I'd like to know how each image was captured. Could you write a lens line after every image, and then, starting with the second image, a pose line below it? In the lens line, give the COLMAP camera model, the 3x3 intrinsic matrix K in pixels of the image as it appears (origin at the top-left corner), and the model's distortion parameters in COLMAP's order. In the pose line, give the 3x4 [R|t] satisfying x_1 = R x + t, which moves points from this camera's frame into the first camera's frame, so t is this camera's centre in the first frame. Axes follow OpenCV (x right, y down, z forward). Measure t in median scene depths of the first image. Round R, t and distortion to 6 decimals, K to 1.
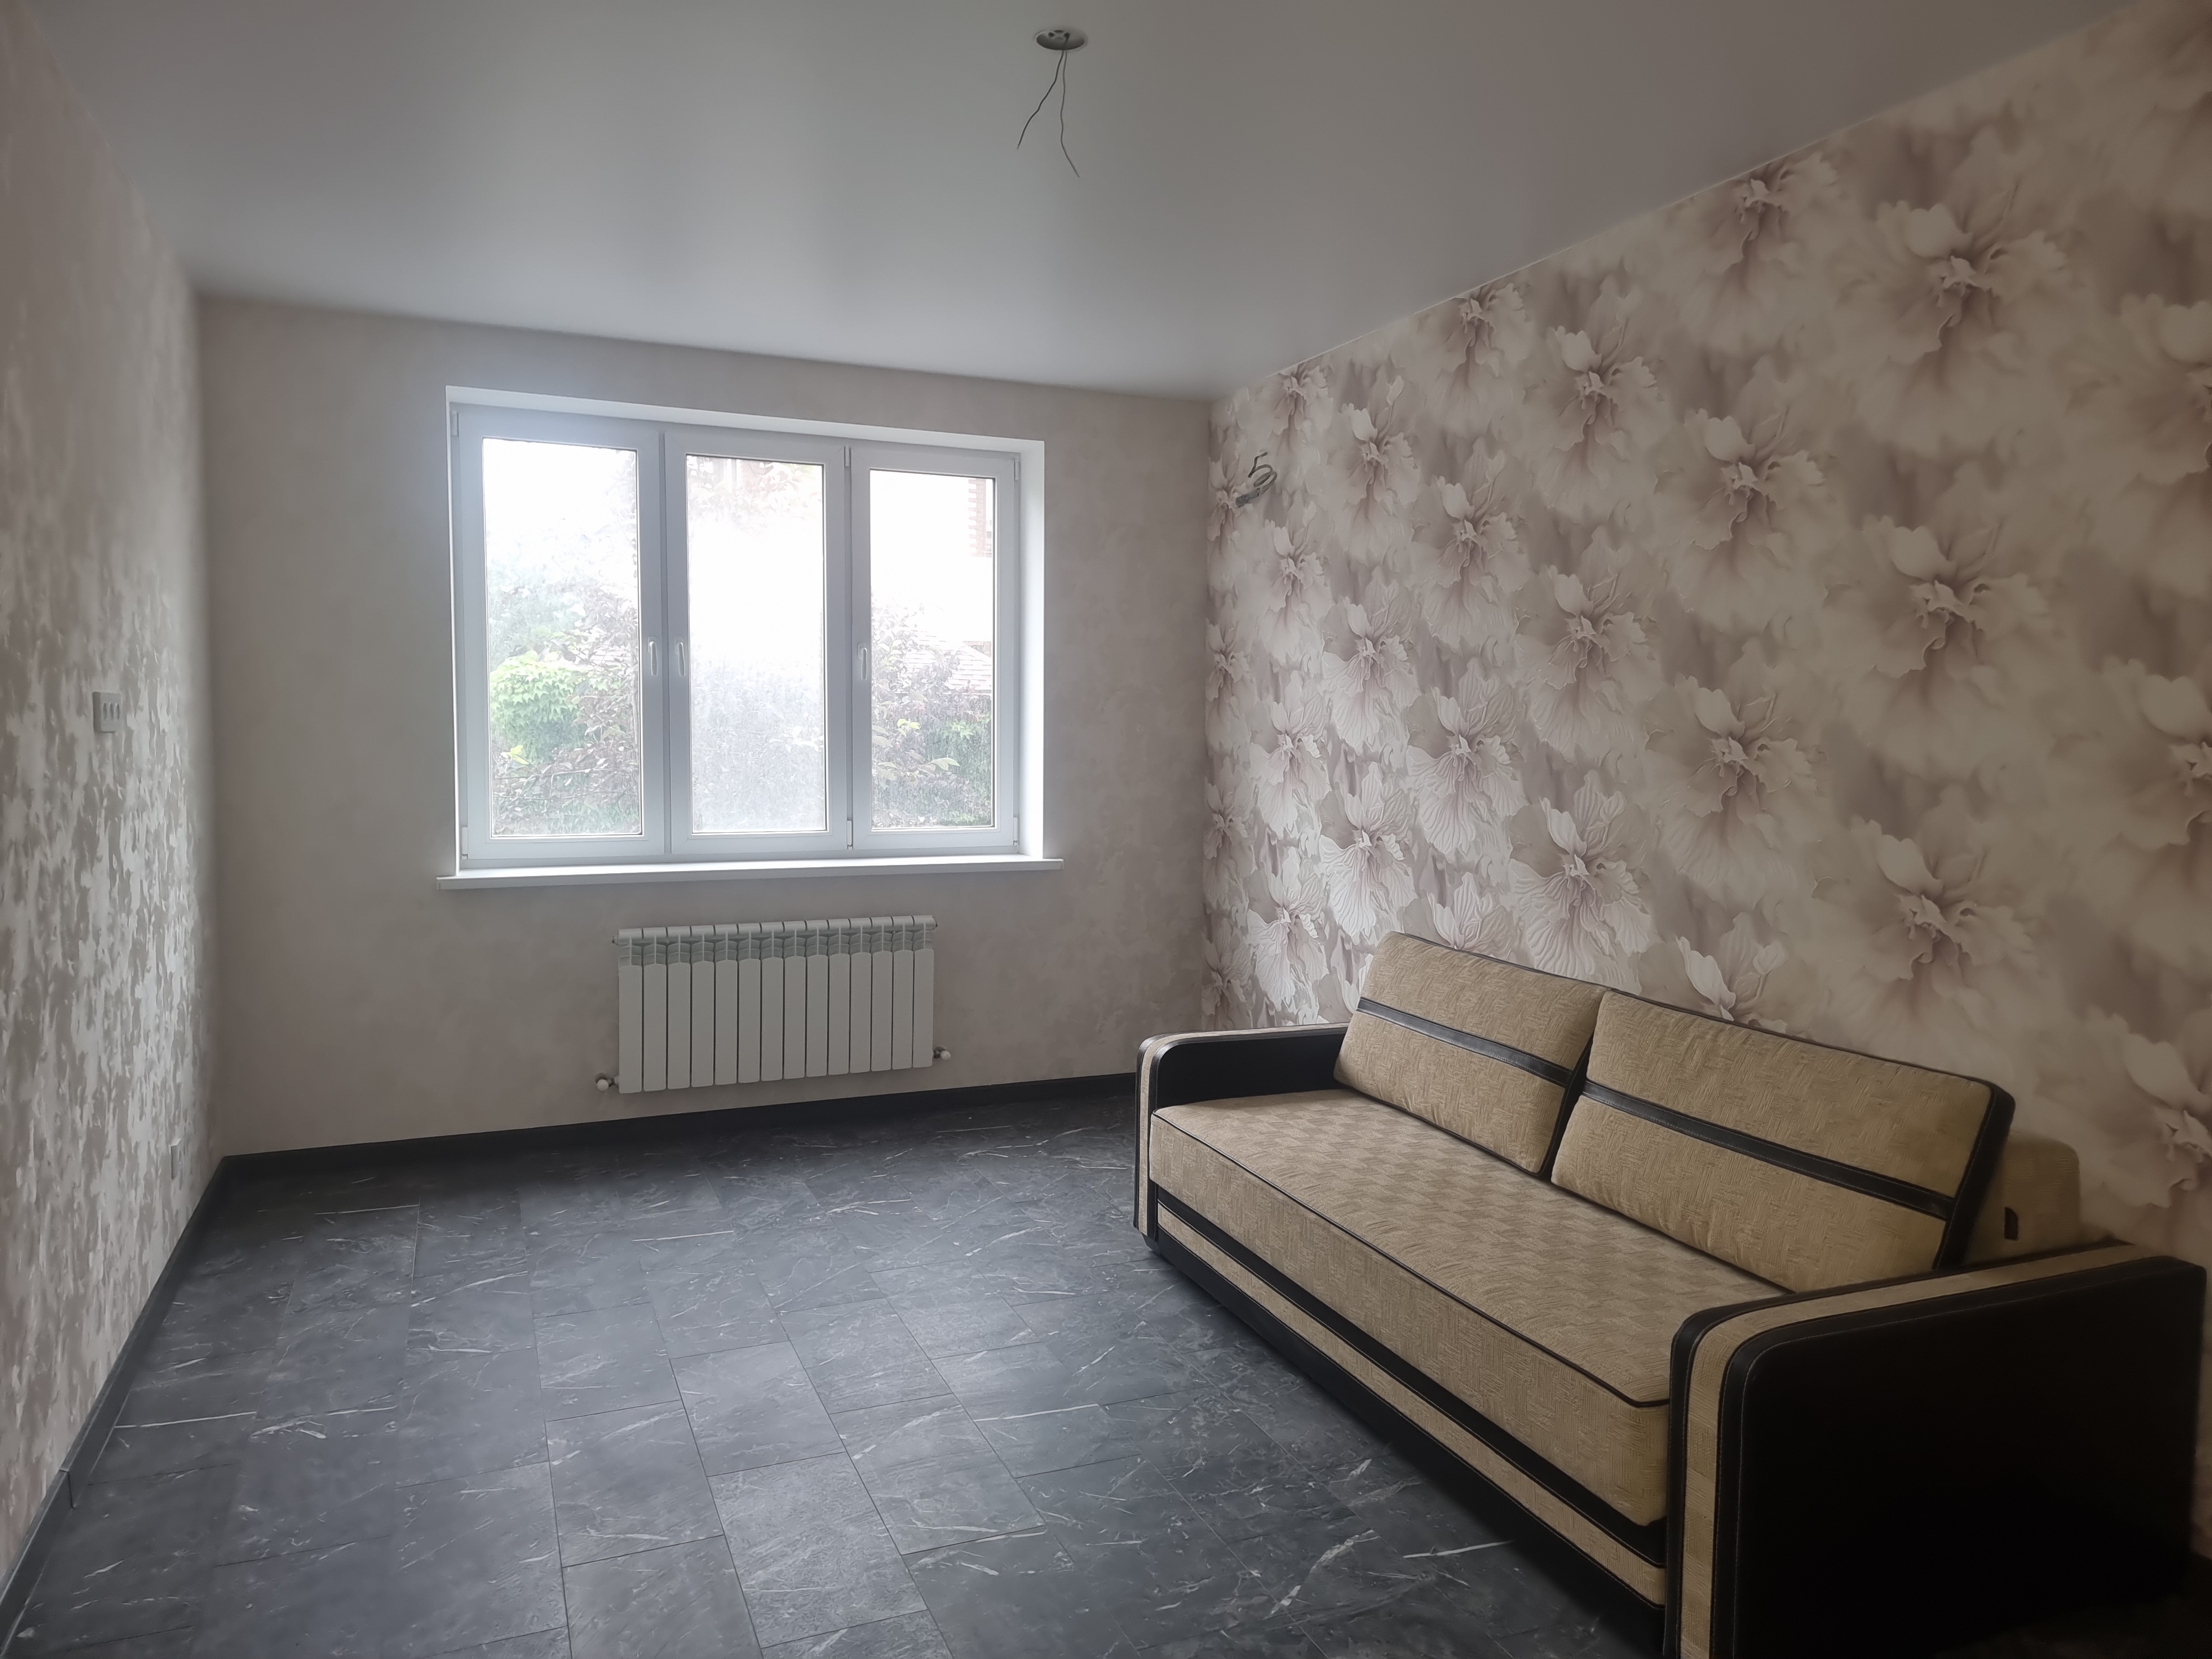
lens RADIAL K [[1529.4, 0, 1117.5], [0, 1529.4, 824.0], [0, 0, 1]] dist [0.083963, -0.074182]
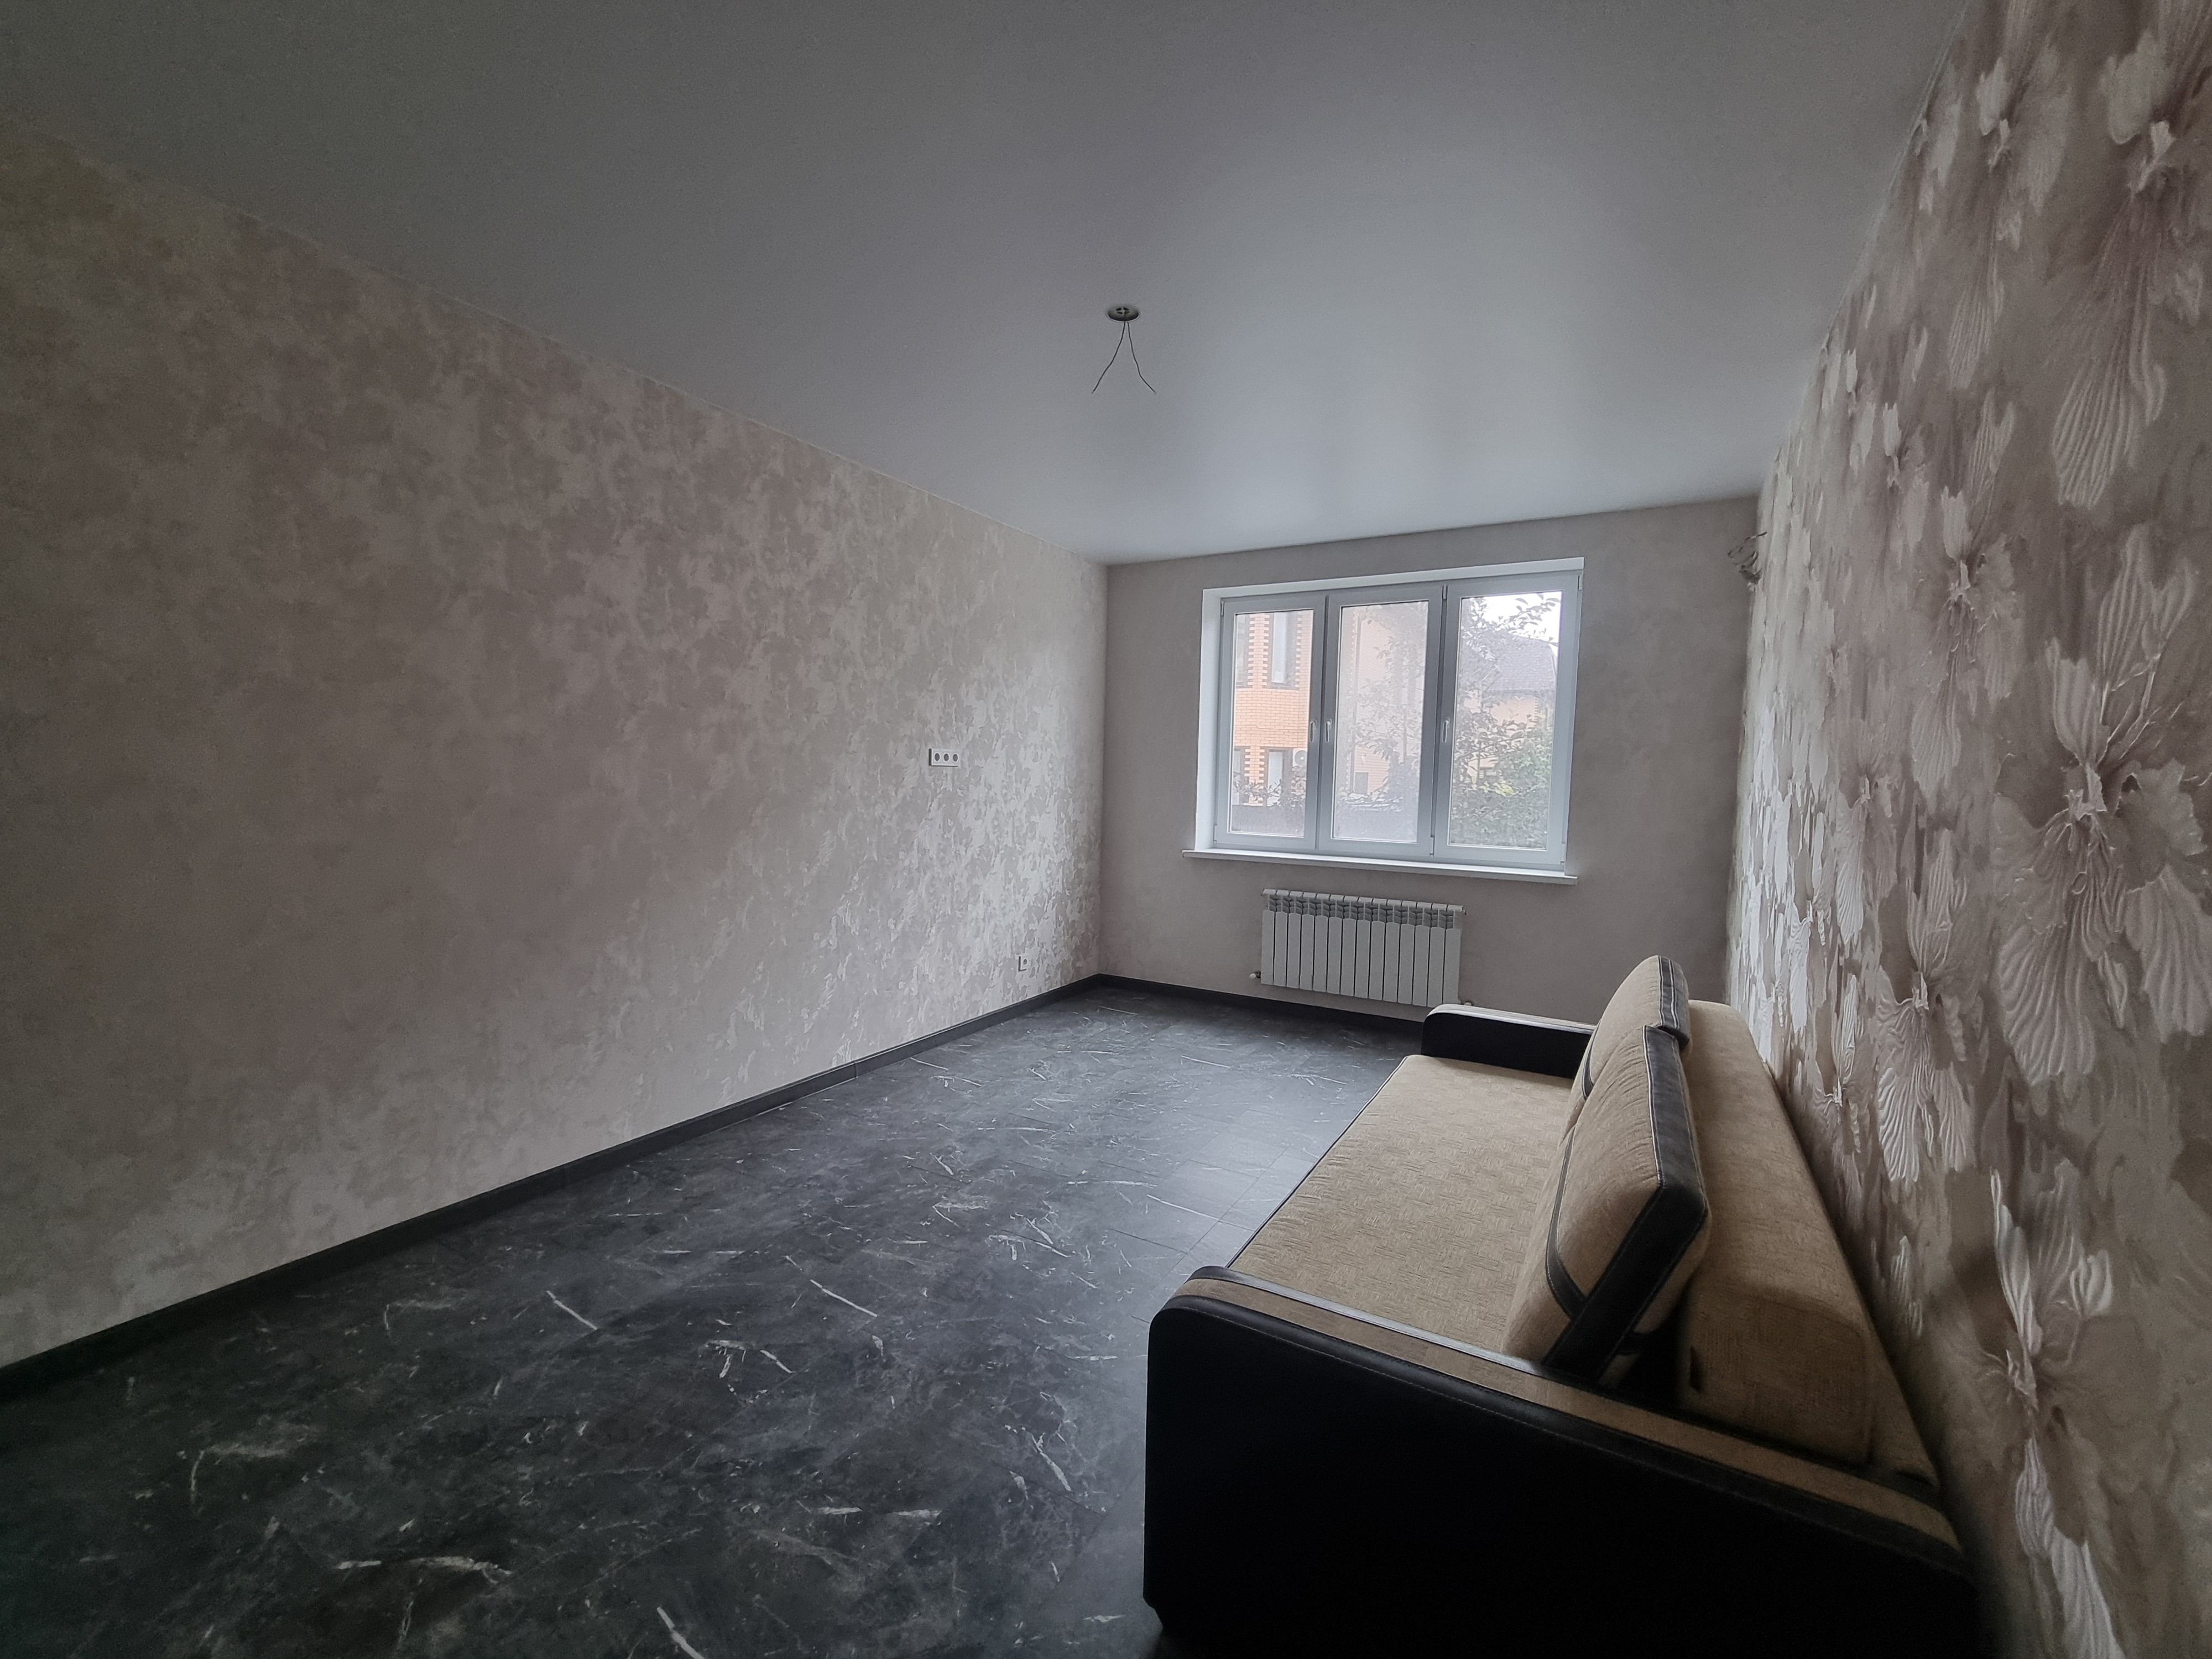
lens RADIAL K [[905.6, 0, 1099.1], [0, 905.6, 850.0], [0, 0, 1]] dist [-0.003339, -0.000118]
pose [[0.603817, 0.074322, -0.793650, 0.488556], [-0.070496, 0.996722, 0.039705, -0.002492], [0.793999, 0.031975, 0.607077, 0.315311]]
